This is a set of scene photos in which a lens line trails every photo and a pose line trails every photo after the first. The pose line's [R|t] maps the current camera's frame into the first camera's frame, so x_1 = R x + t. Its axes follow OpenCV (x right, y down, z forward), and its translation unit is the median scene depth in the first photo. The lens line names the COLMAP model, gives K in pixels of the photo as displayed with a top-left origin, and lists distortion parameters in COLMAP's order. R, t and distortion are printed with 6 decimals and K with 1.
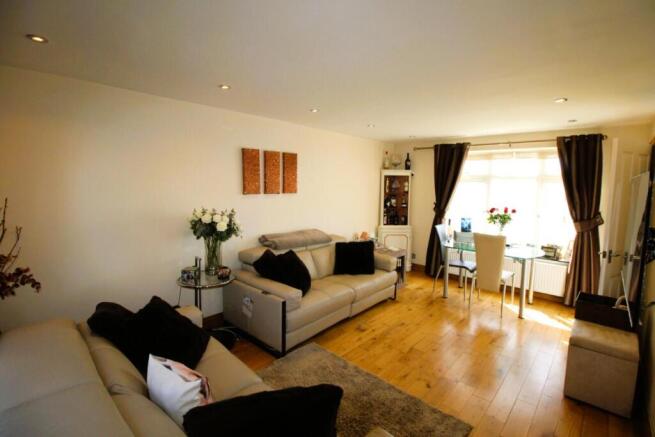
lens RADIAL K [[303.3, 0, 334.5], [0, 303.3, 213.0], [0, 0, 1]] dist [0.003684, -0.016164]
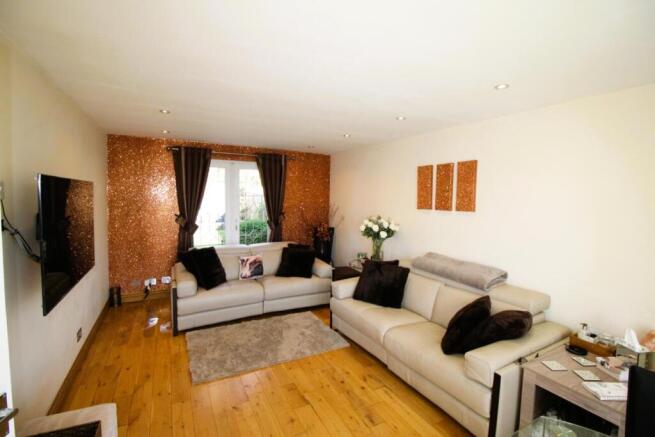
lens RADIAL K [[303.3, 0, 334.5], [0, 303.3, 213.0], [0, 0, 1]] dist [0.003684, -0.016164]
pose [[-0.330517, 0.028325, -0.943375, 0.791711], [-0.115030, 0.990889, 0.070053, -0.085384], [0.936764, 0.131670, -0.324247, 1.036263]]
